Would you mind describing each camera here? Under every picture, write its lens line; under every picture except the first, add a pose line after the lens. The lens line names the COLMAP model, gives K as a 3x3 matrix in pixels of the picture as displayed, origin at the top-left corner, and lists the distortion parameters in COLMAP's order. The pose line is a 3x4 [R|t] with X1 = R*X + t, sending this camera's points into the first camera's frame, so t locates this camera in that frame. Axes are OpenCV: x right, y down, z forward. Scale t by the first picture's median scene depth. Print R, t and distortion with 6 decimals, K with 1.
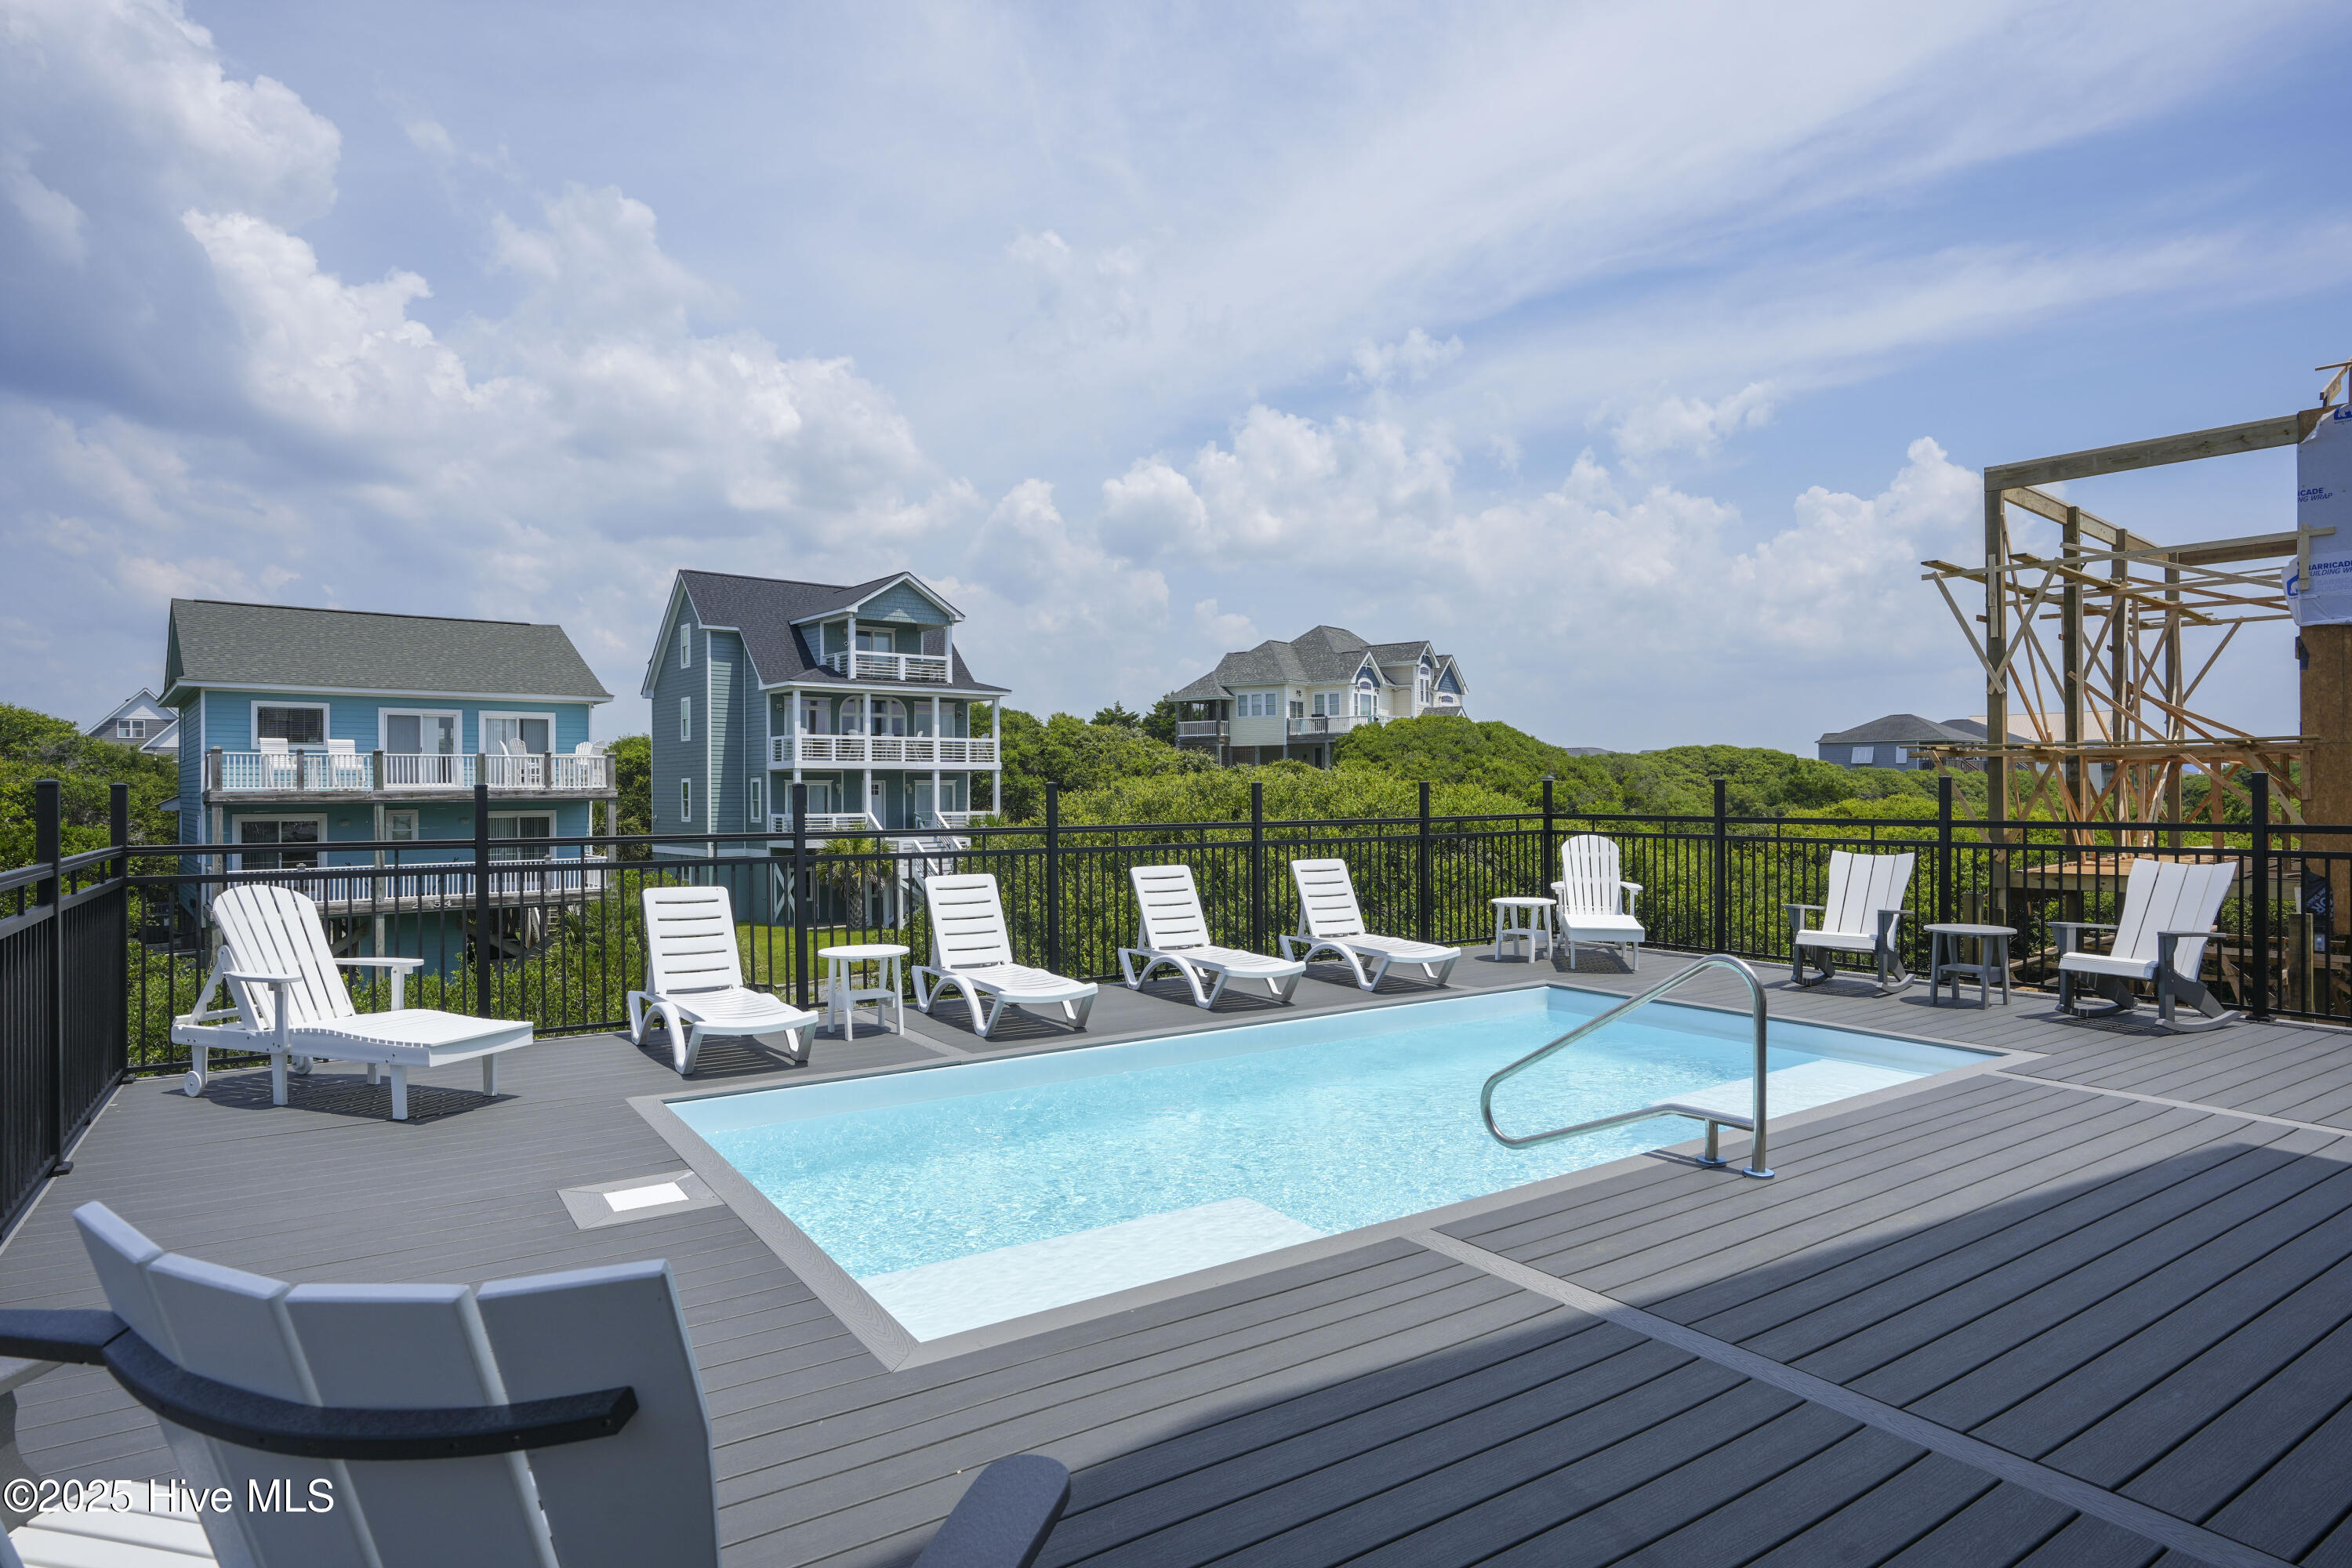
lens RADIAL K [[1308.1, 0, 1185.5], [0, 1308.1, 787.3], [0, 0, 1]] dist [-0.051234, 0.038865]
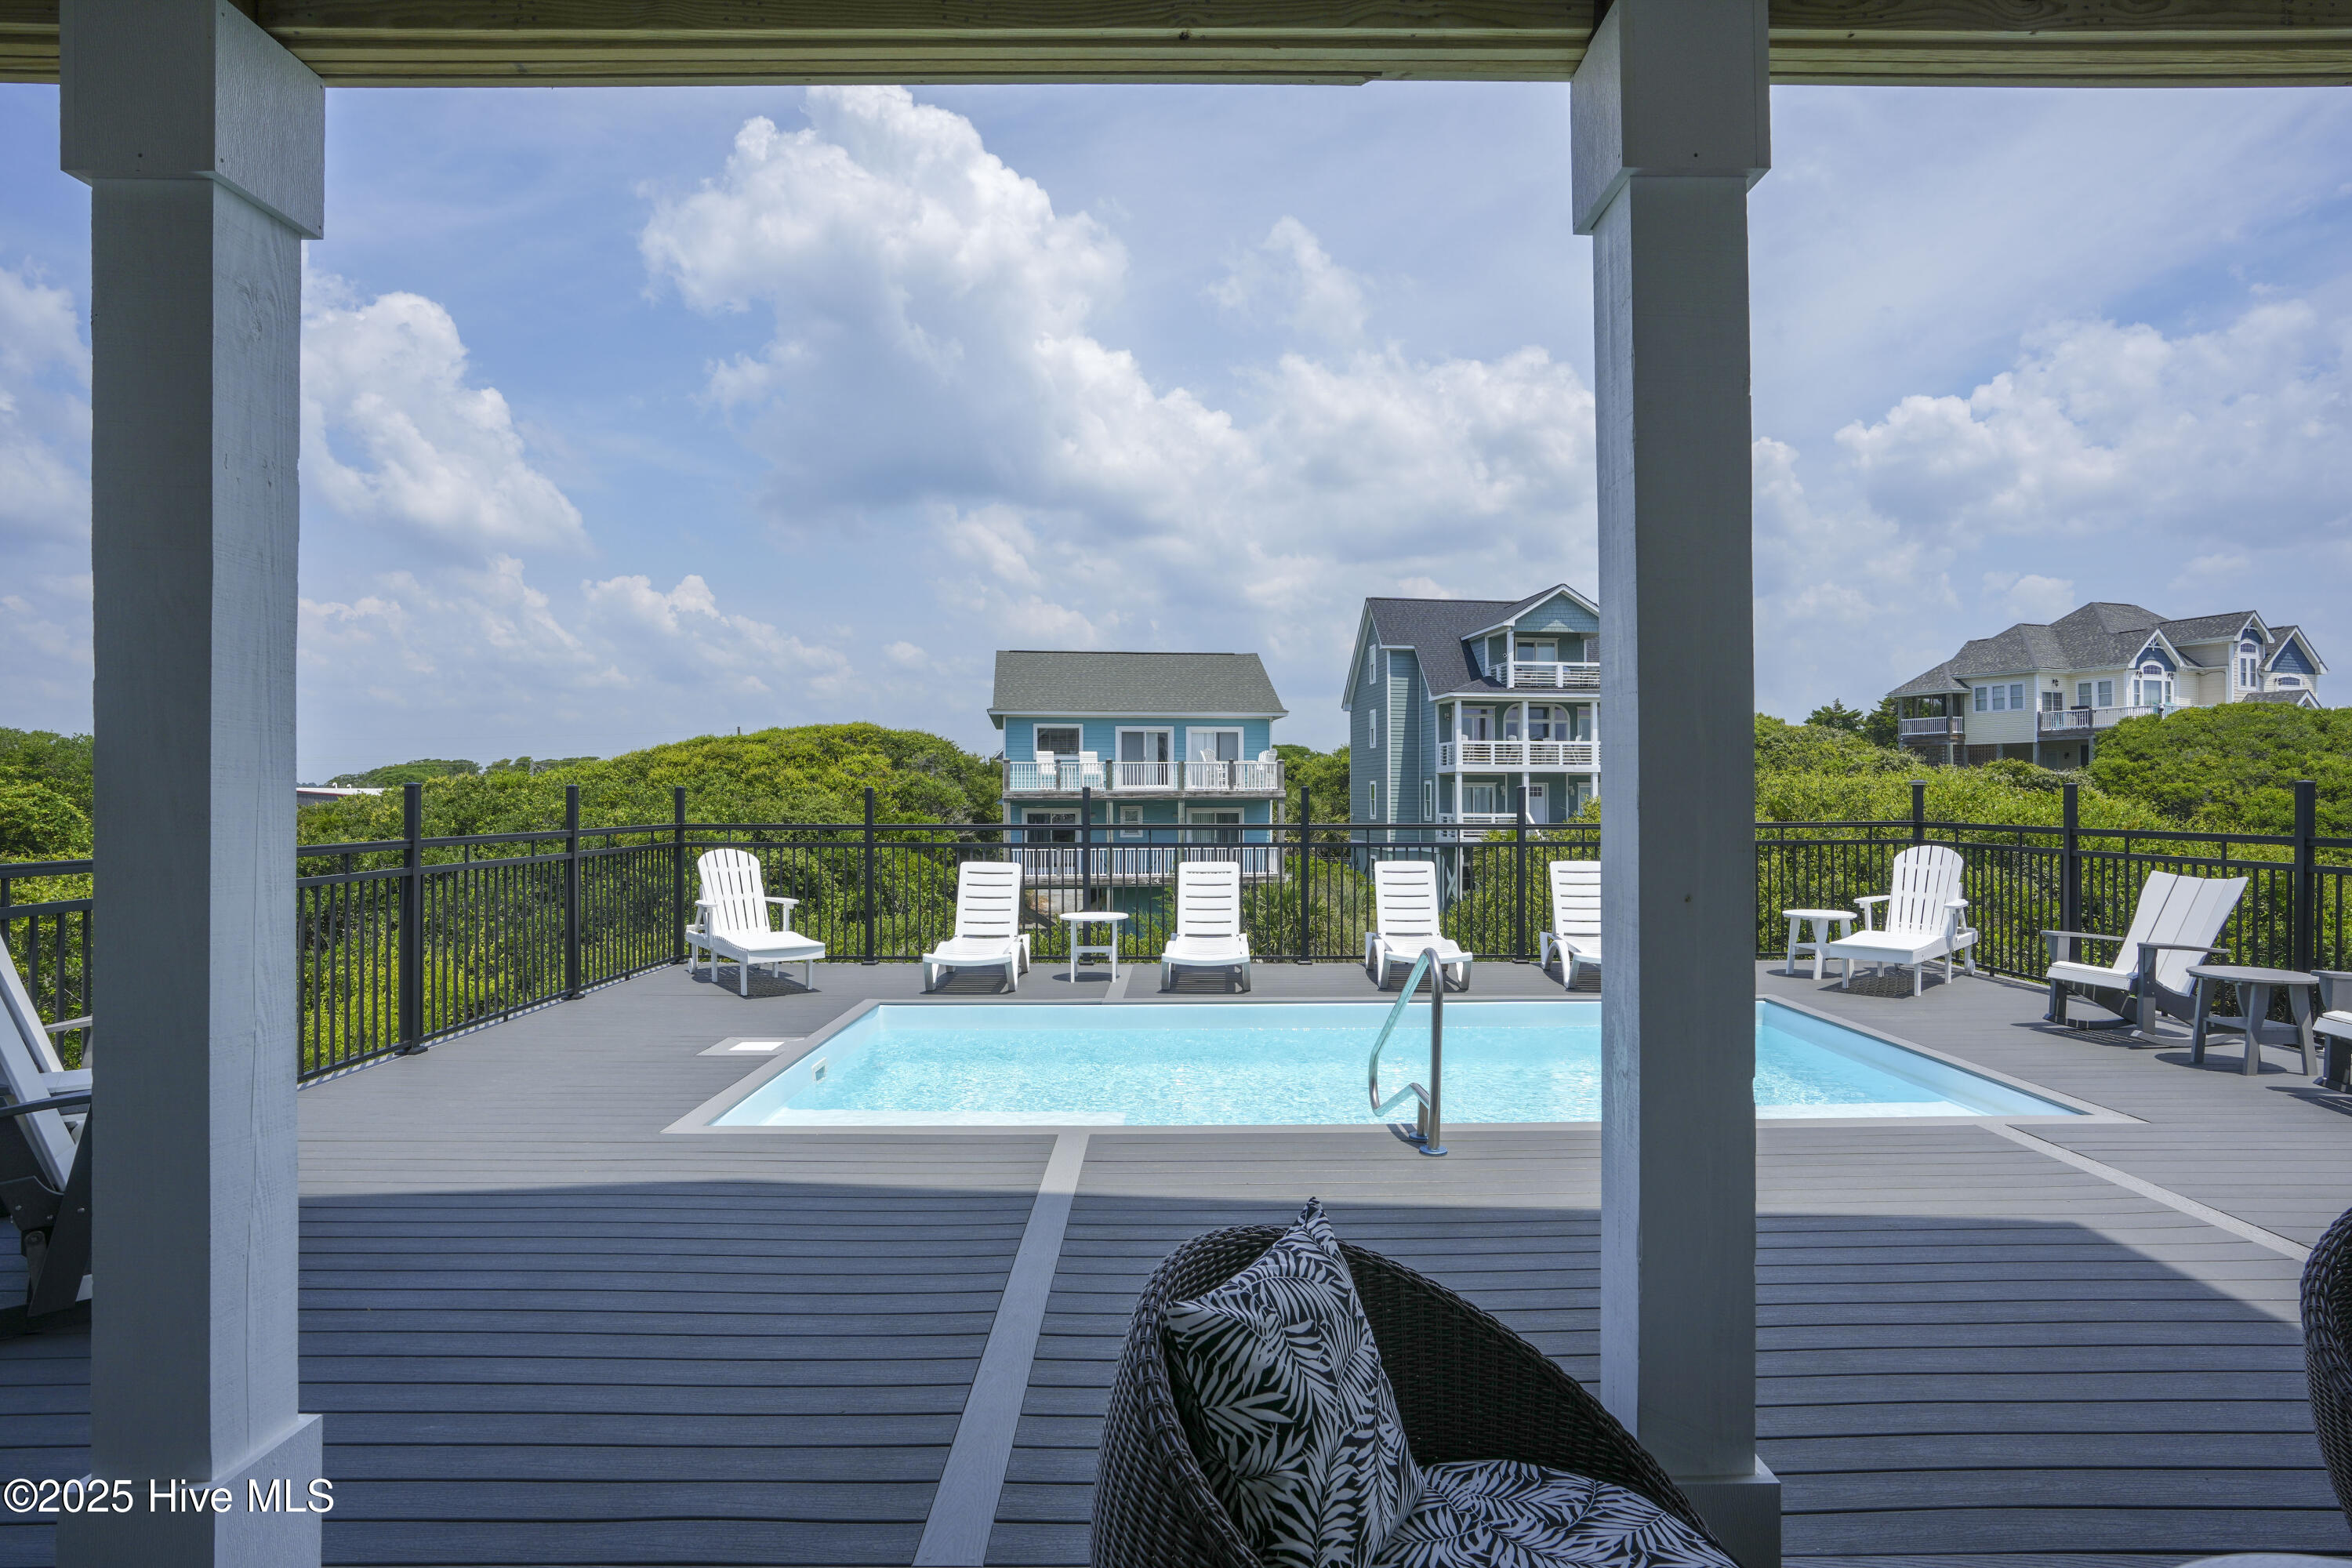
lens RADIAL K [[1248.0, 0, 1185.6], [0, 1248.0, 782.0], [0, 0, 1]] dist [-0.059176, 0.038876]
pose [[0.832556, -0.000044, -0.553941, 0.085527], [-0.002956, 0.999985, -0.004521, -0.000505], [0.553933, 0.005401, 0.832544, 0.002061]]
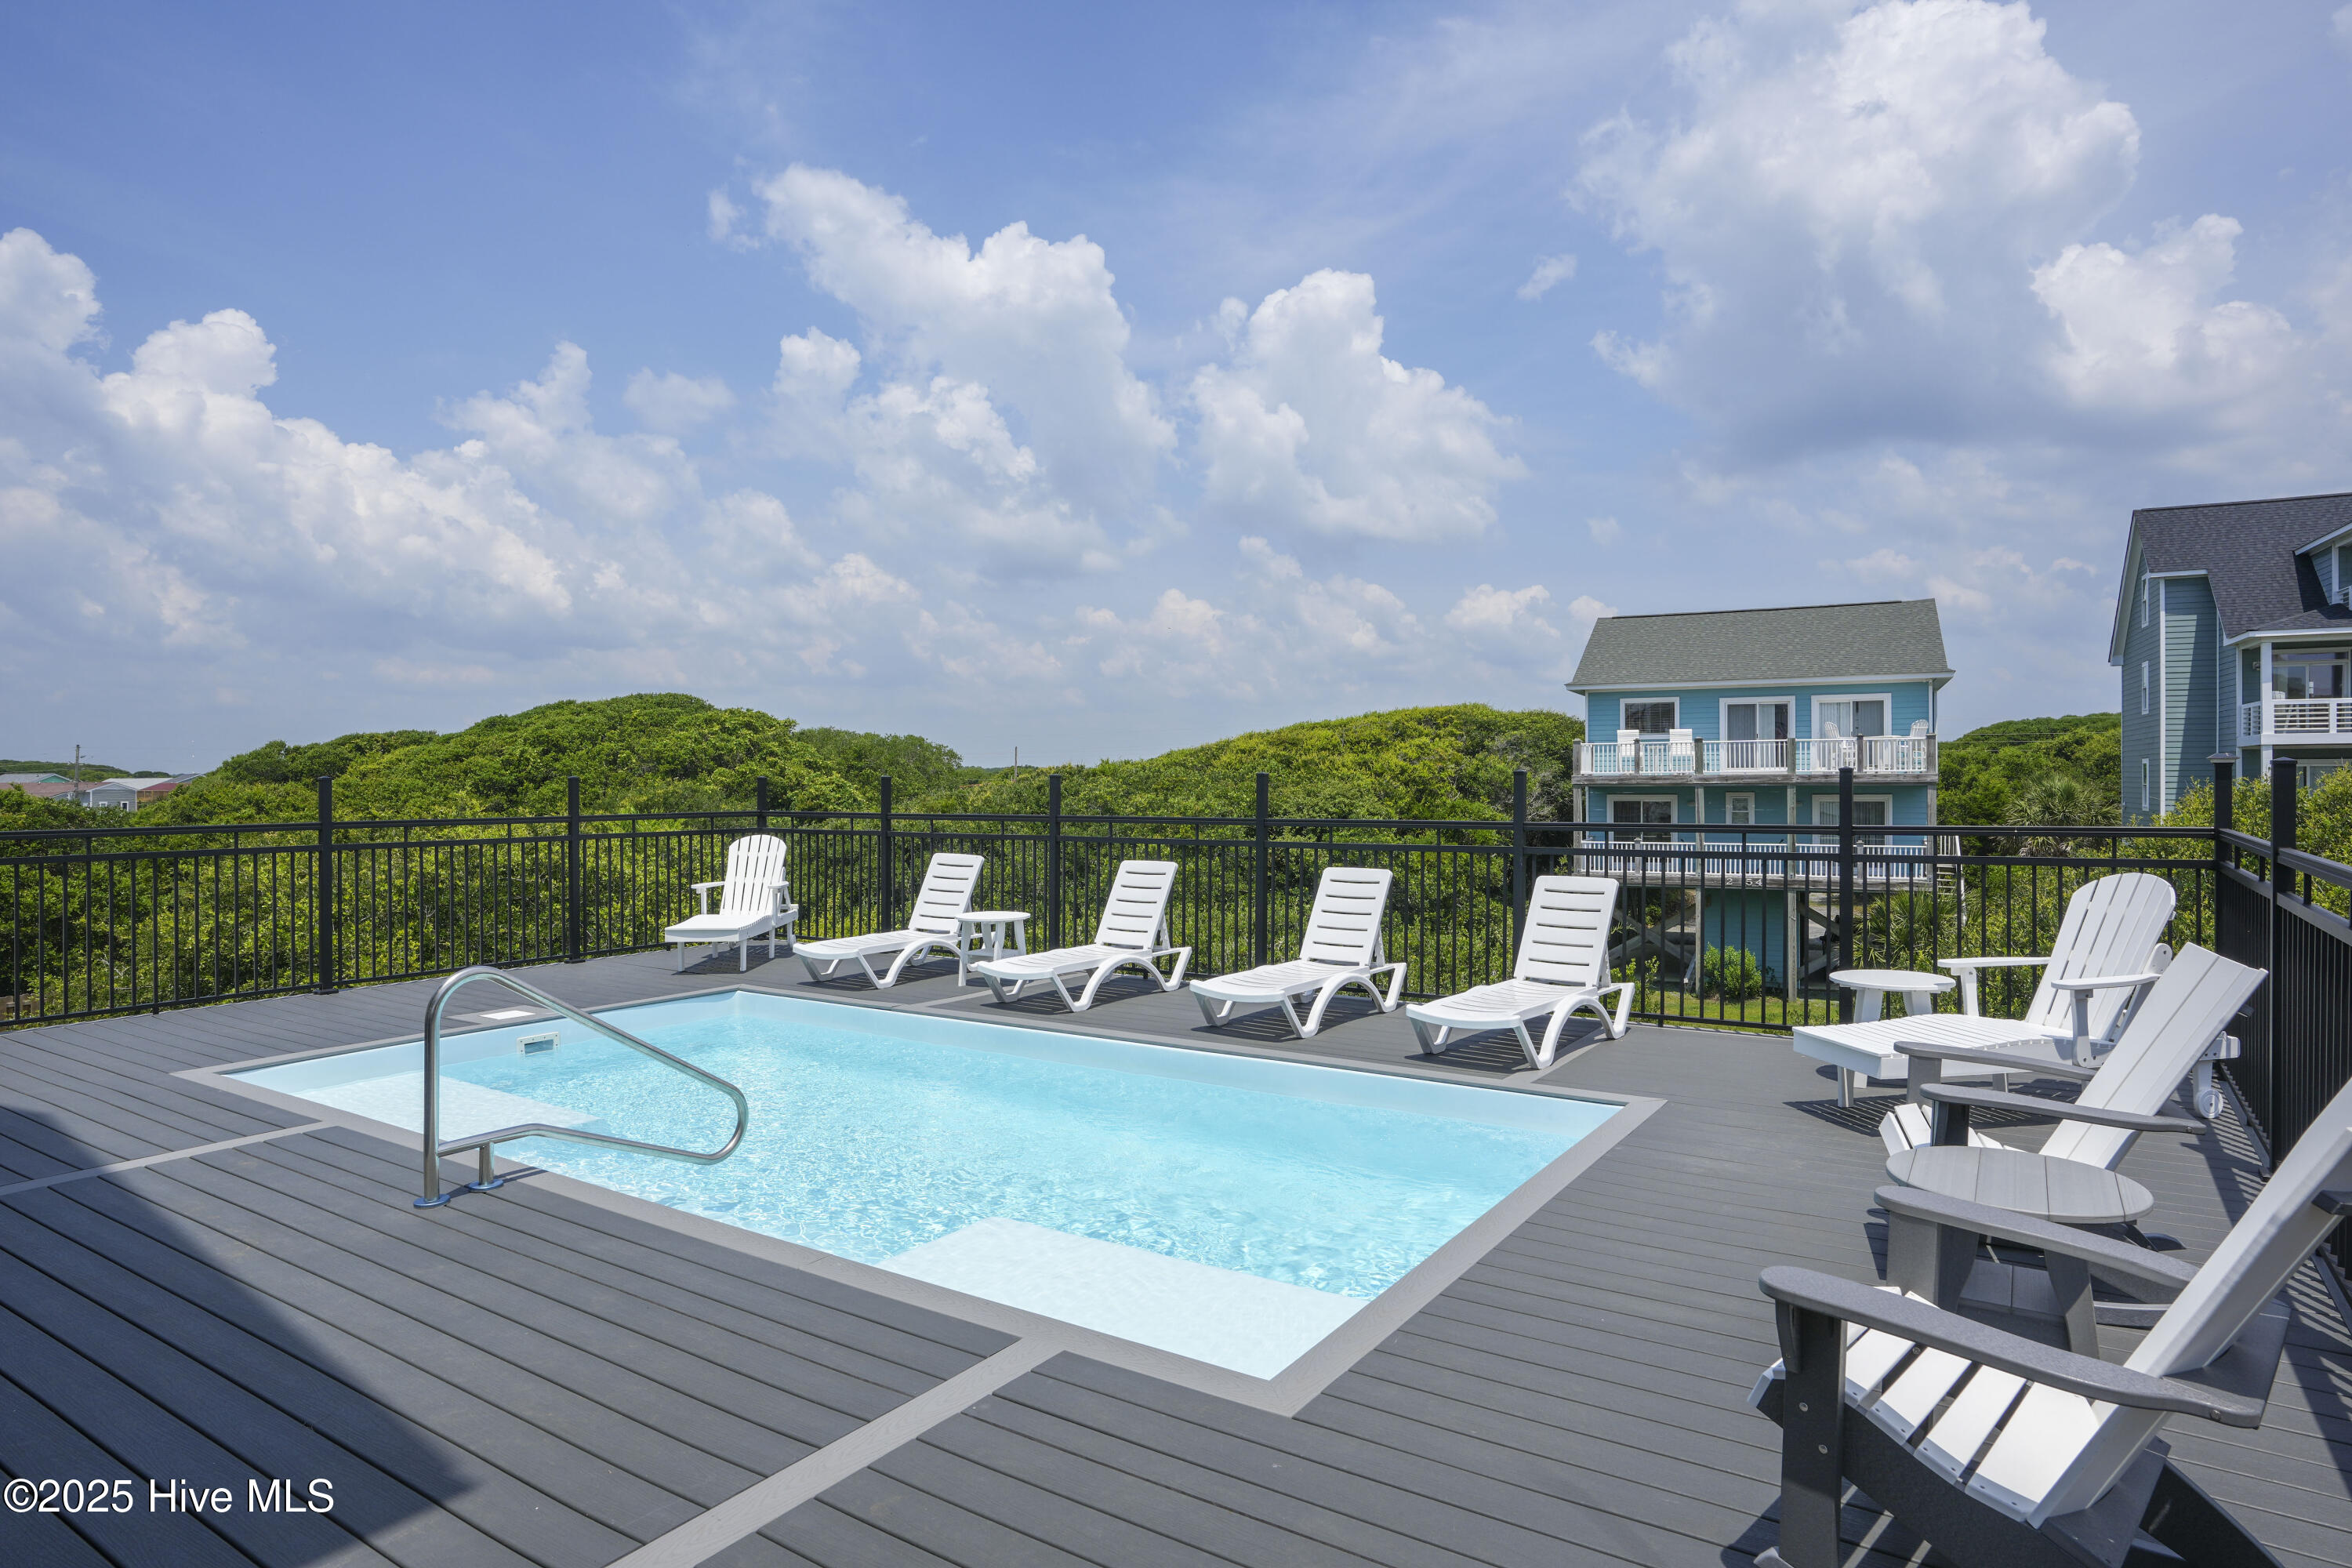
lens RADIAL K [[1308.1, 0, 1185.5], [0, 1308.1, 787.3], [0, 0, 1]] dist [-0.051234, 0.038865]
pose [[0.380263, 0.009034, -0.924834, 0.152130], [0.004114, 0.999926, 0.011459, -0.000739], [0.924869, -0.008162, 0.380197, 0.116583]]
